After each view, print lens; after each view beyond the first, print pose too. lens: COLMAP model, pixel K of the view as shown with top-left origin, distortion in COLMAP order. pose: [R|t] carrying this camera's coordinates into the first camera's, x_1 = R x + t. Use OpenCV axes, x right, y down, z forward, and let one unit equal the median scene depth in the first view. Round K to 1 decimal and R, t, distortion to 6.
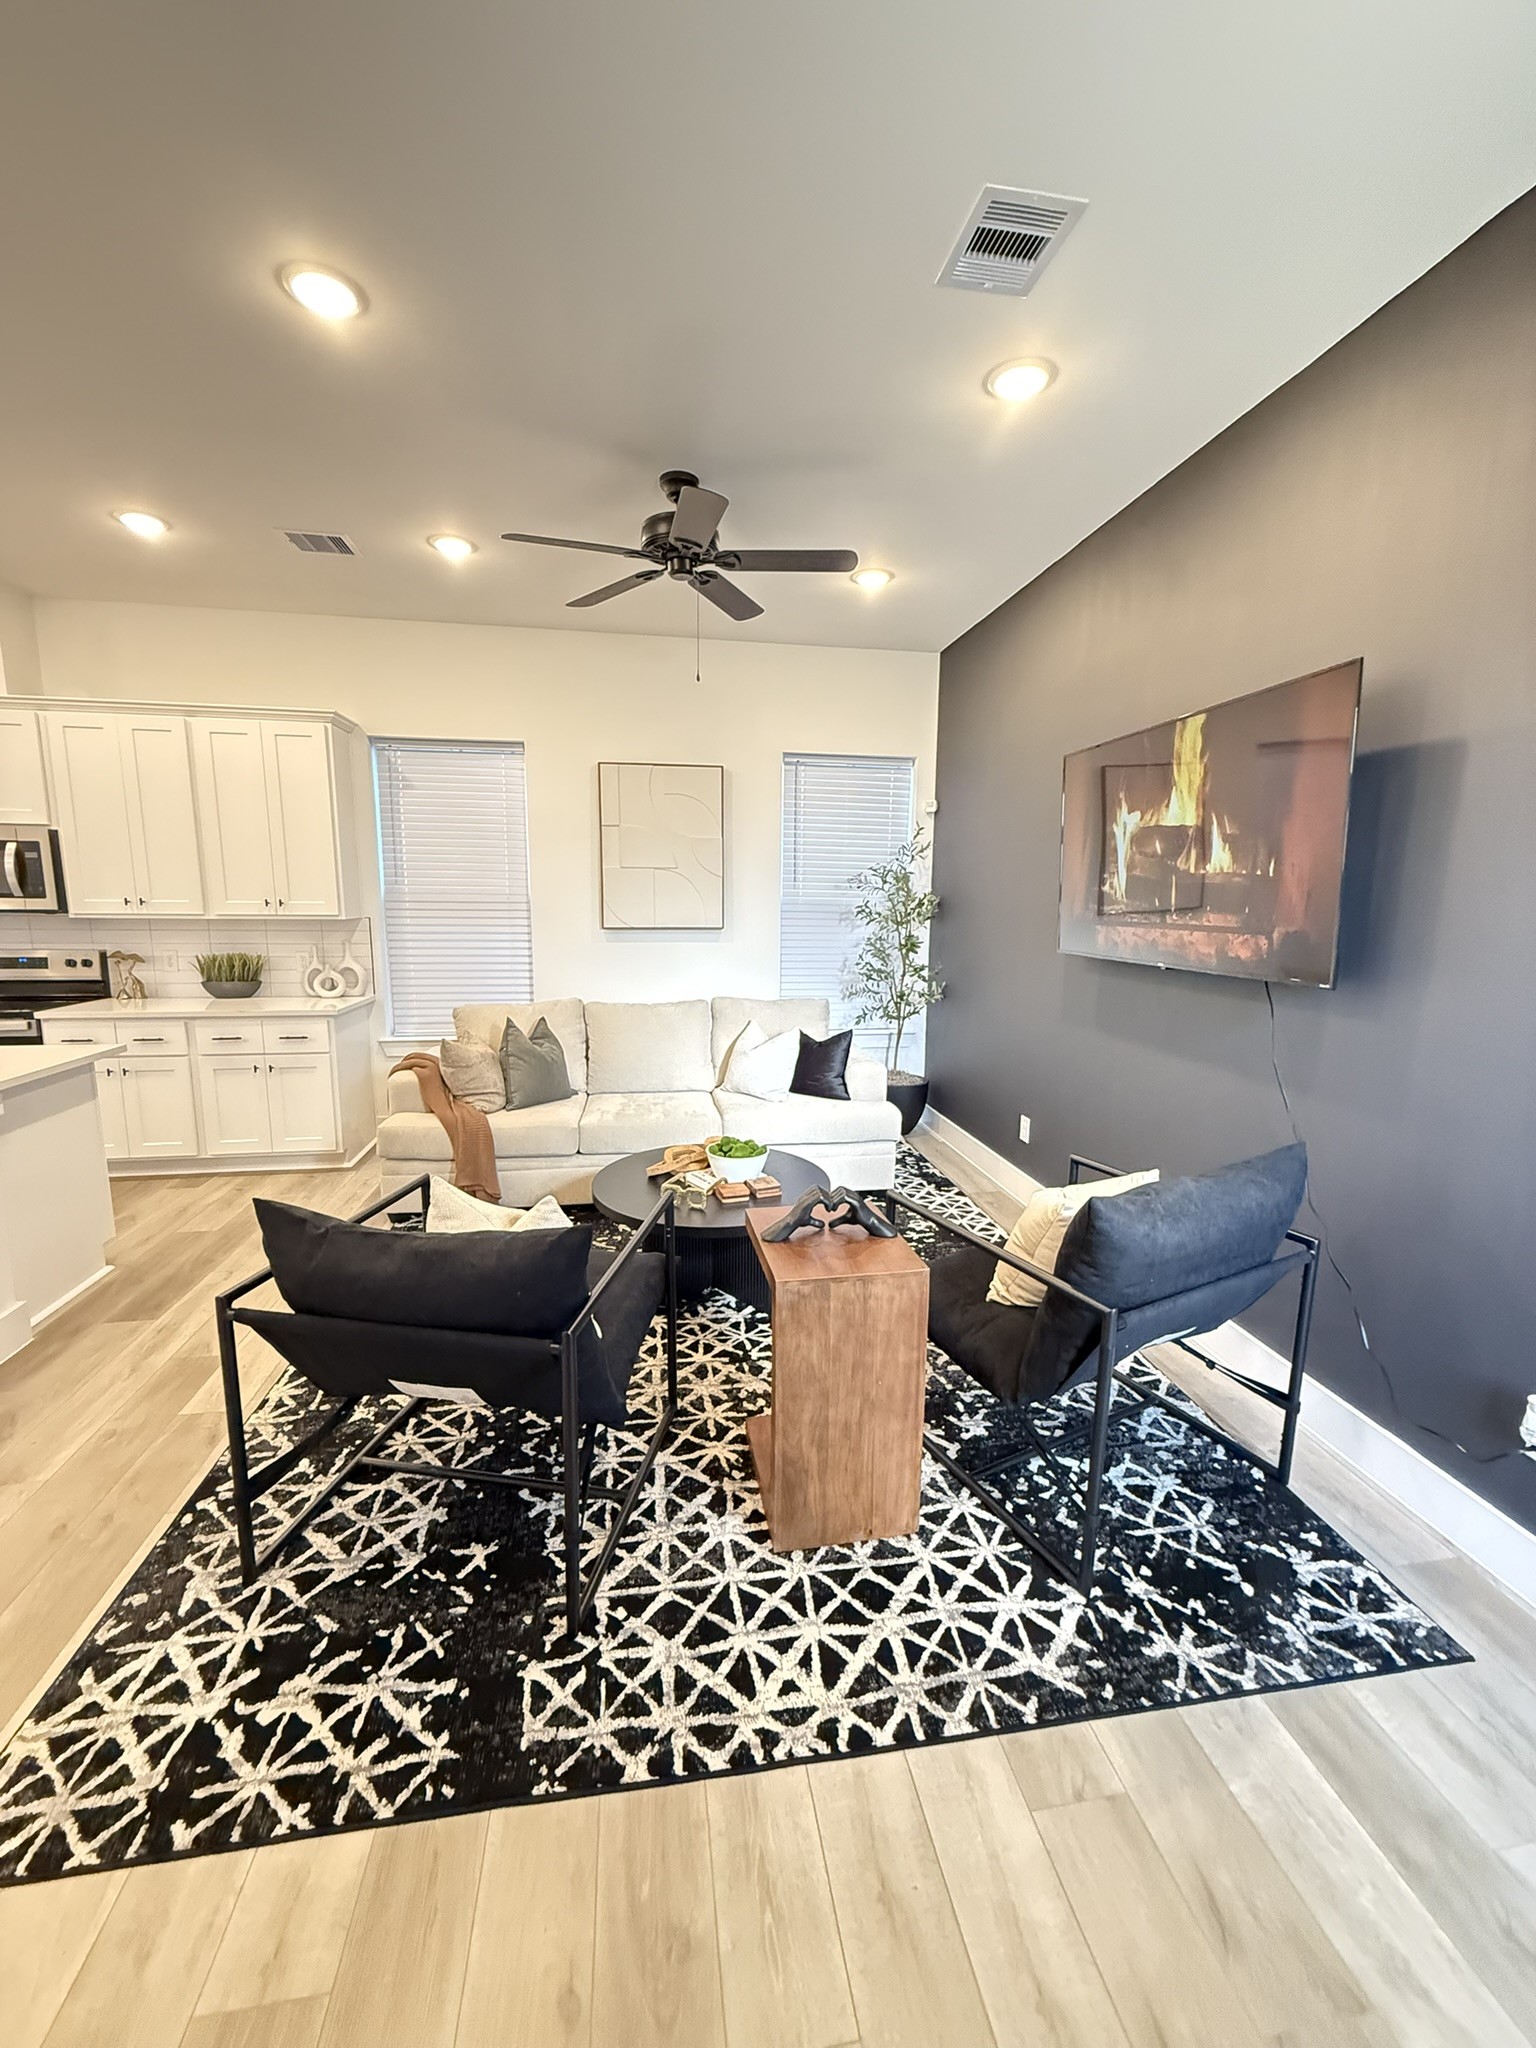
lens RADIAL K [[810.4, 0, 766.2], [0, 810.4, 1025.7], [0, 0, 1]] dist [-0.001087, 0.000146]
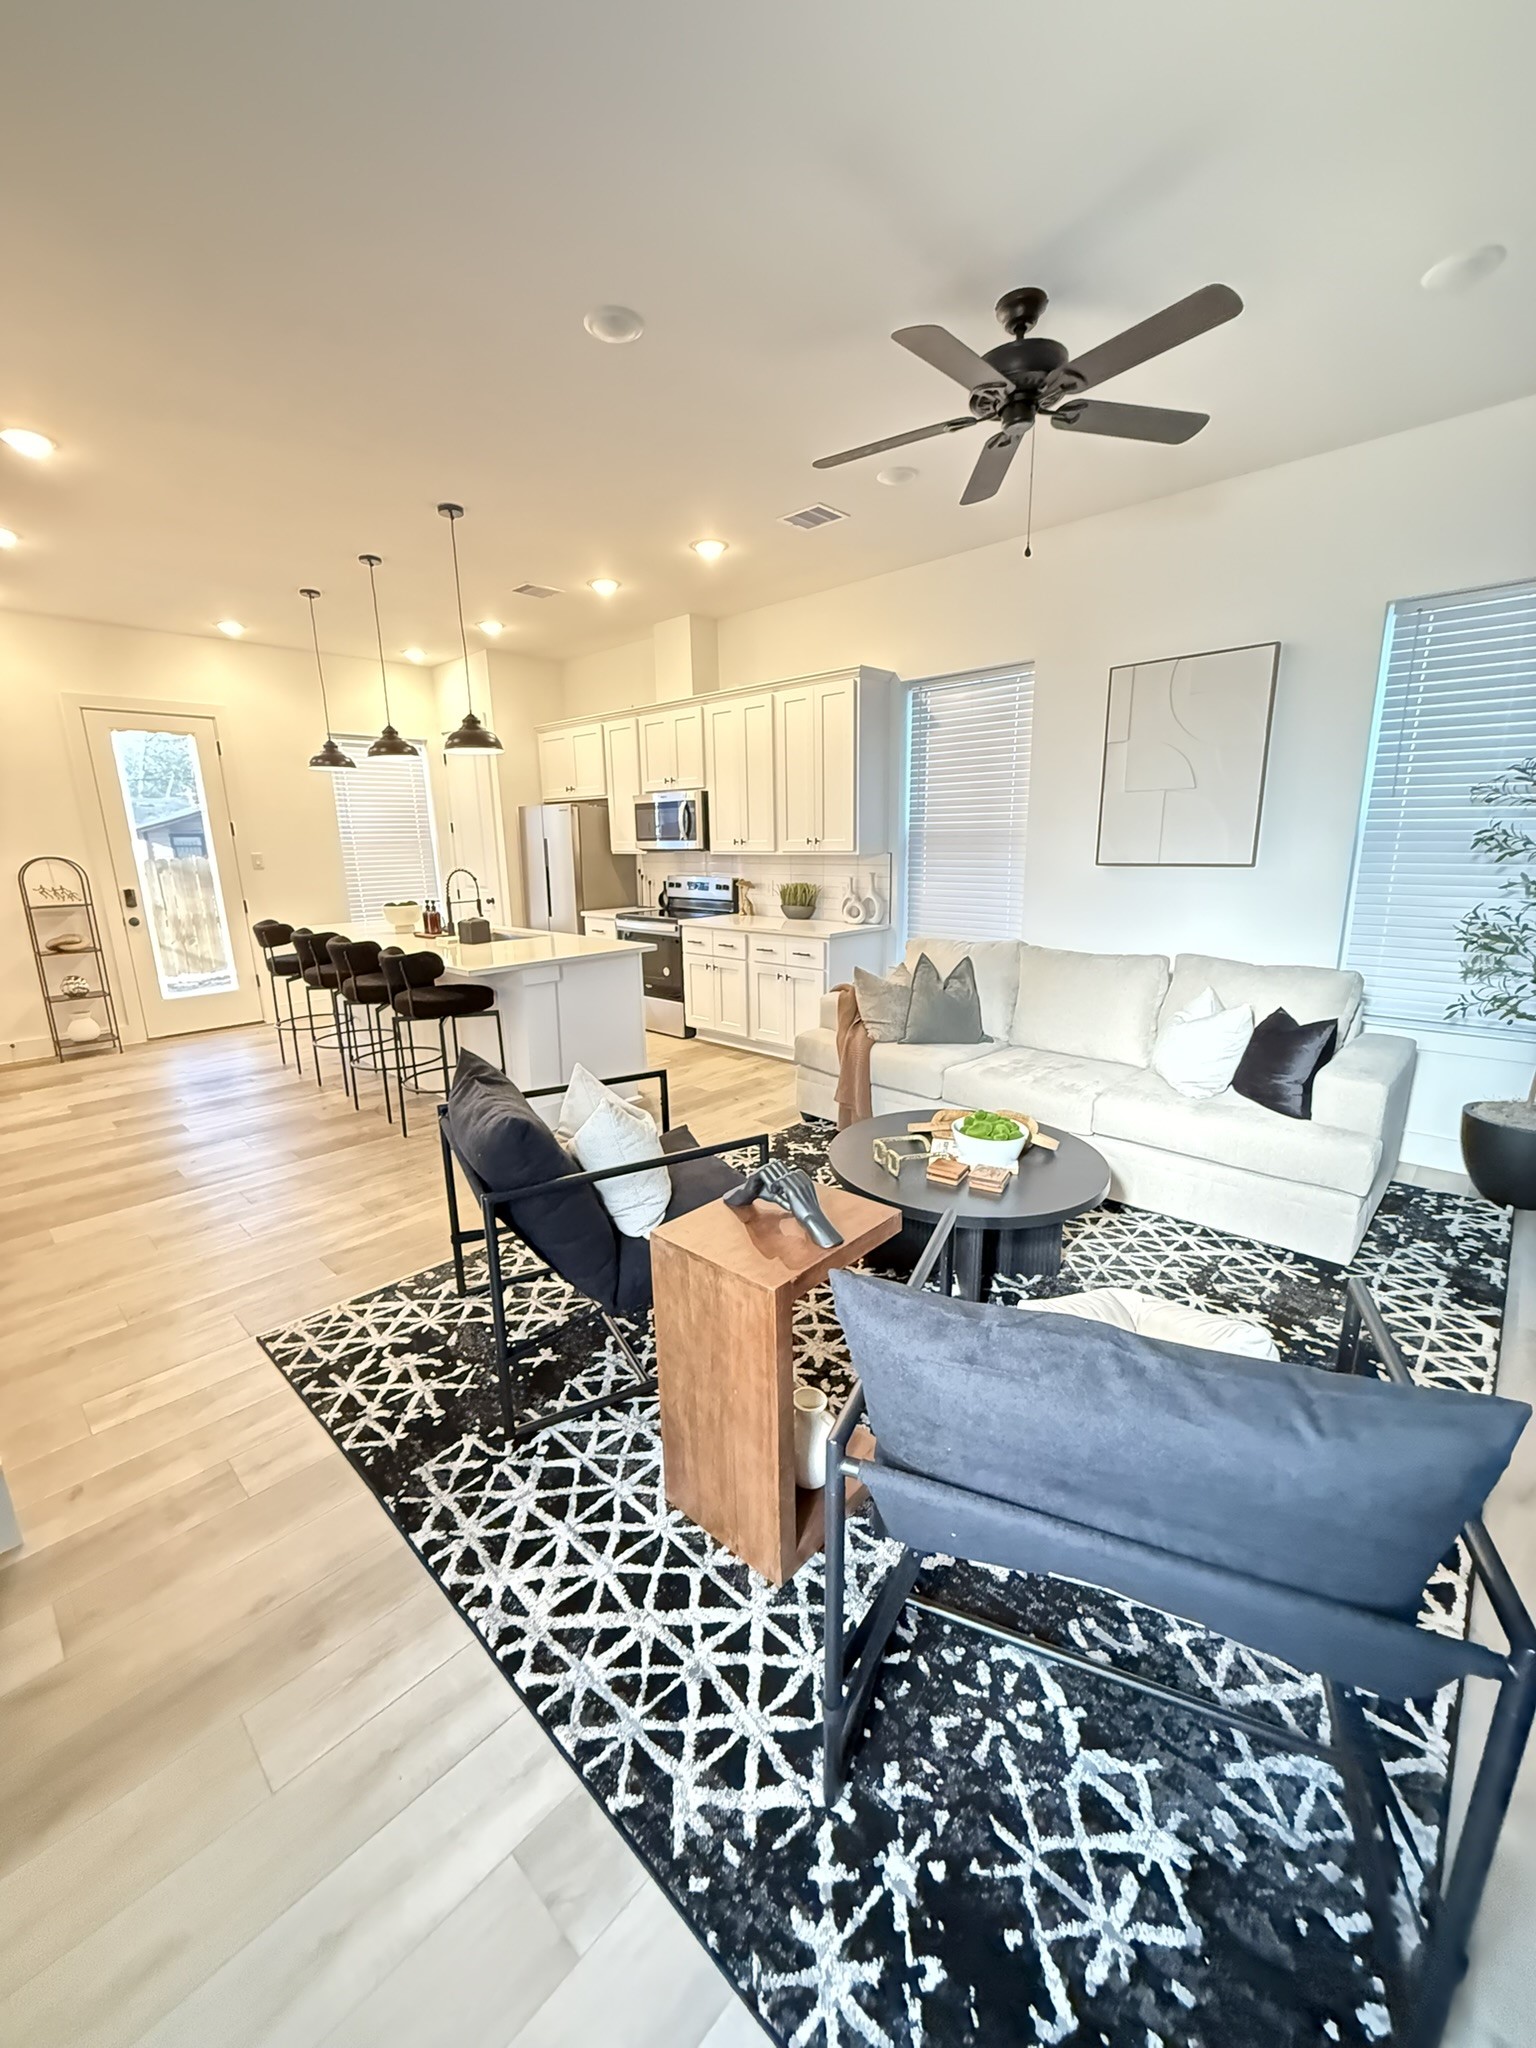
lens RADIAL K [[809.3, 0, 765.7], [0, 809.3, 1027.0], [0, 0, 1]] dist [-0.002880, -0.000563]
pose [[0.608426, 0.161517, -0.777001, 0.781913], [-0.100575, 0.986869, 0.126388, -0.058539], [0.787212, 0.001249, 0.616682, 0.498372]]
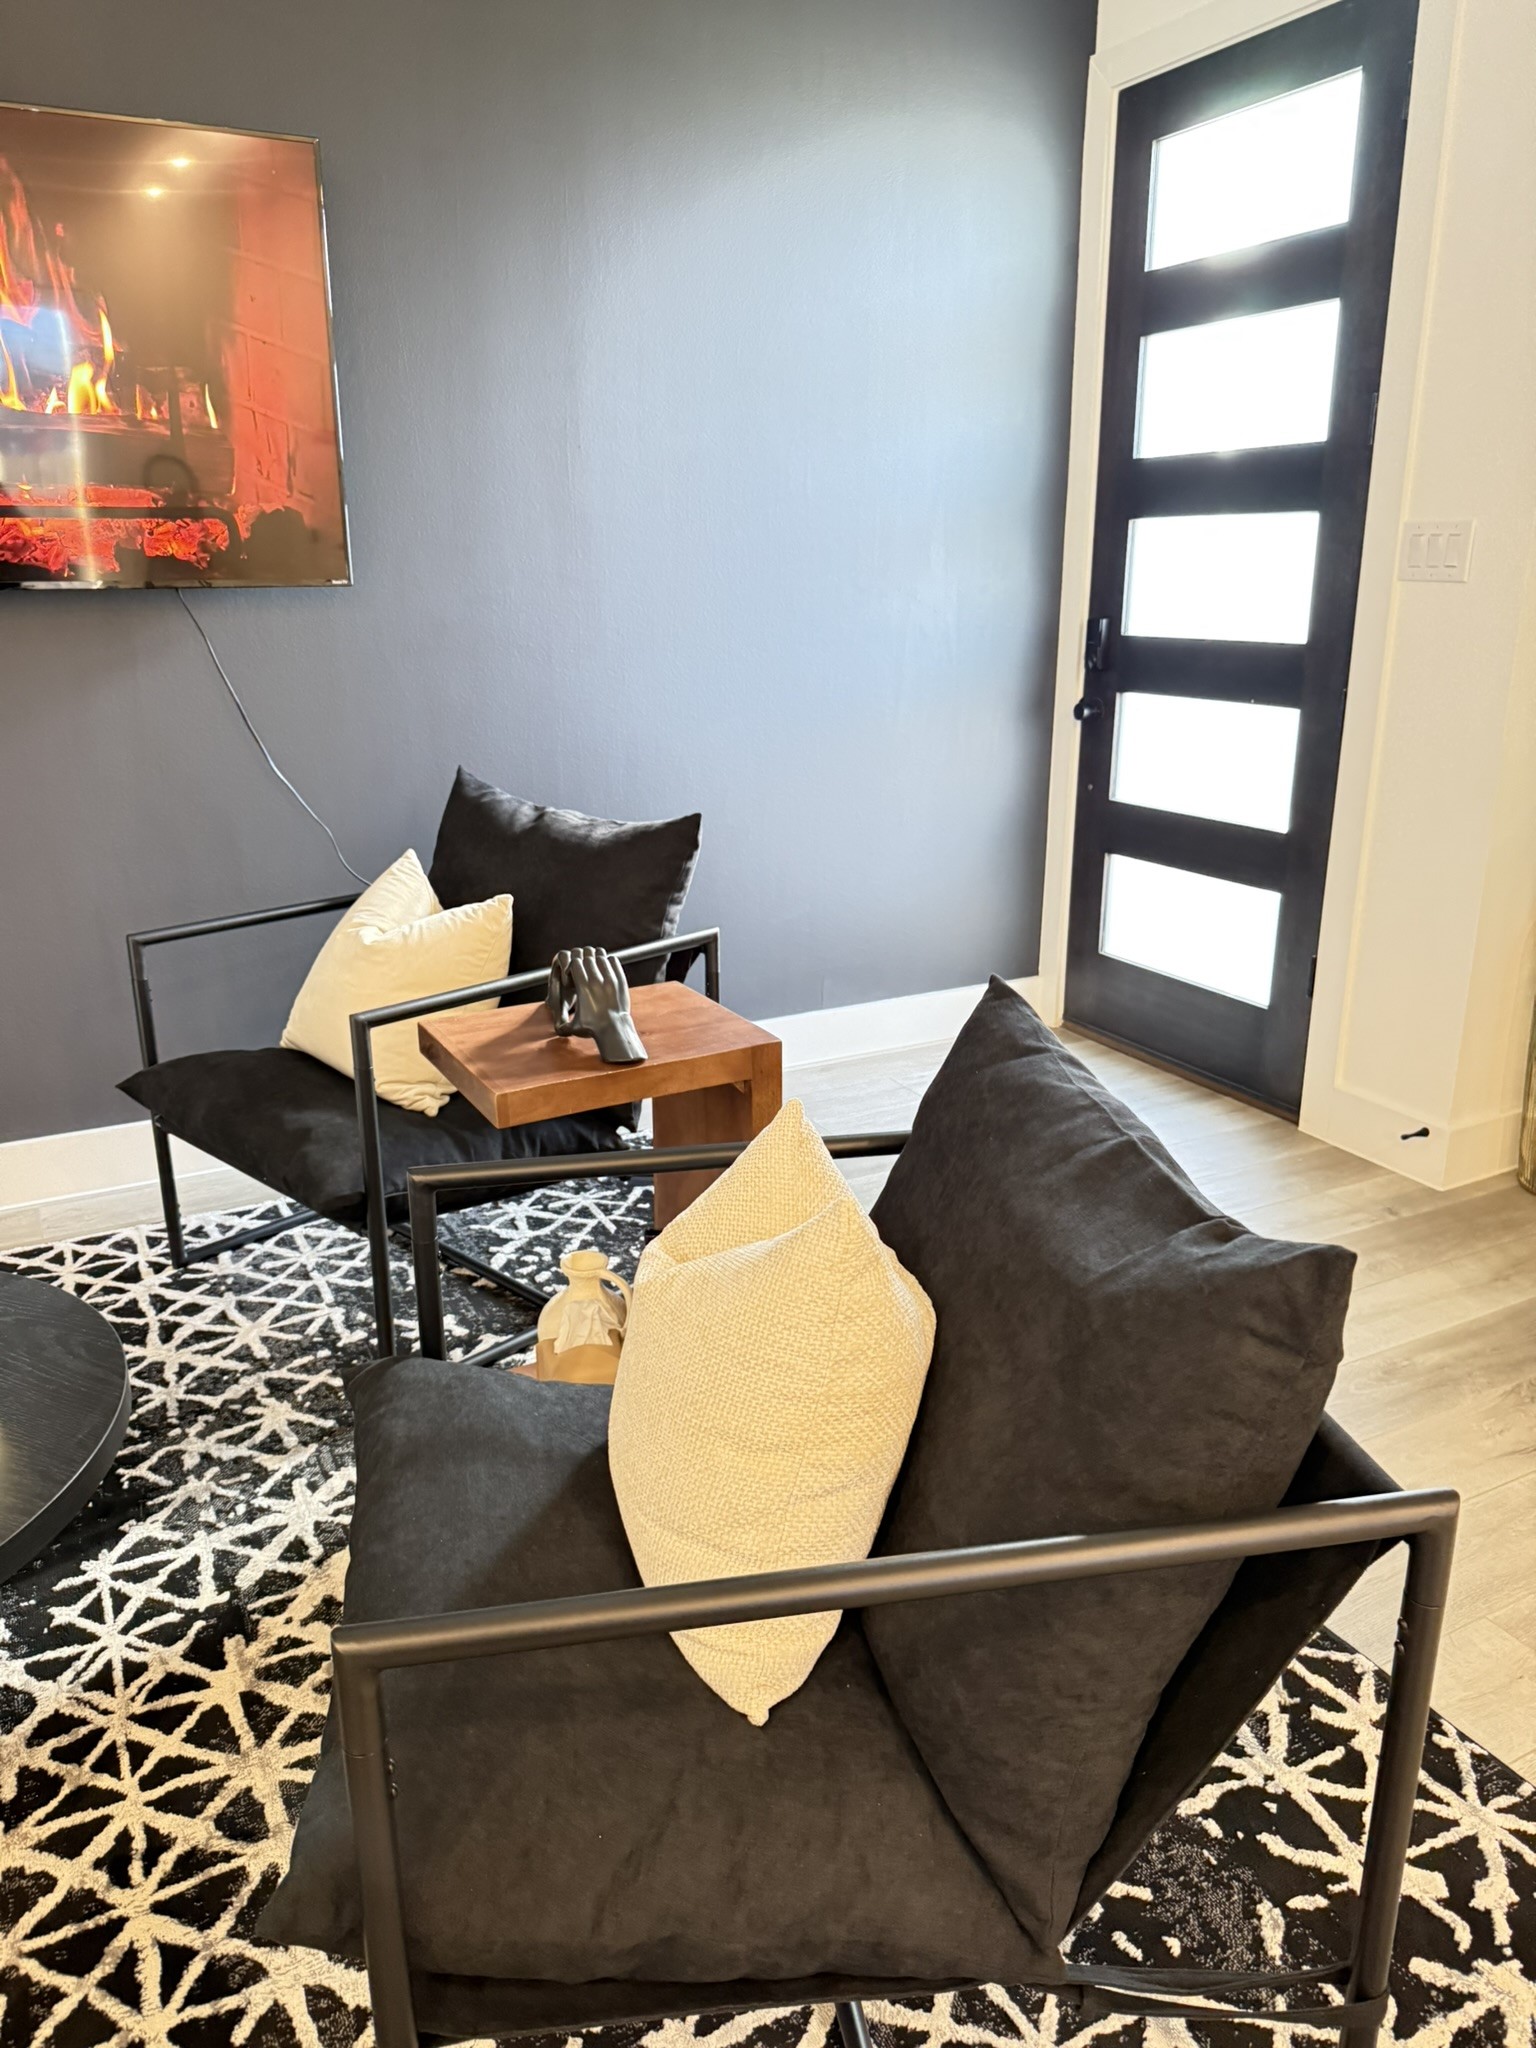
lens RADIAL K [[1446.3, 0, 766.2], [0, 1446.3, 1012.7], [0, 0, 1]] dist [0.024767, -0.029011]
pose [[-0.317447, -0.287163, 0.903750, -0.986949], [0.150995, 0.925579, 0.347137, -0.104602], [-0.936177, 0.246660, -0.250462, 1.254778]]
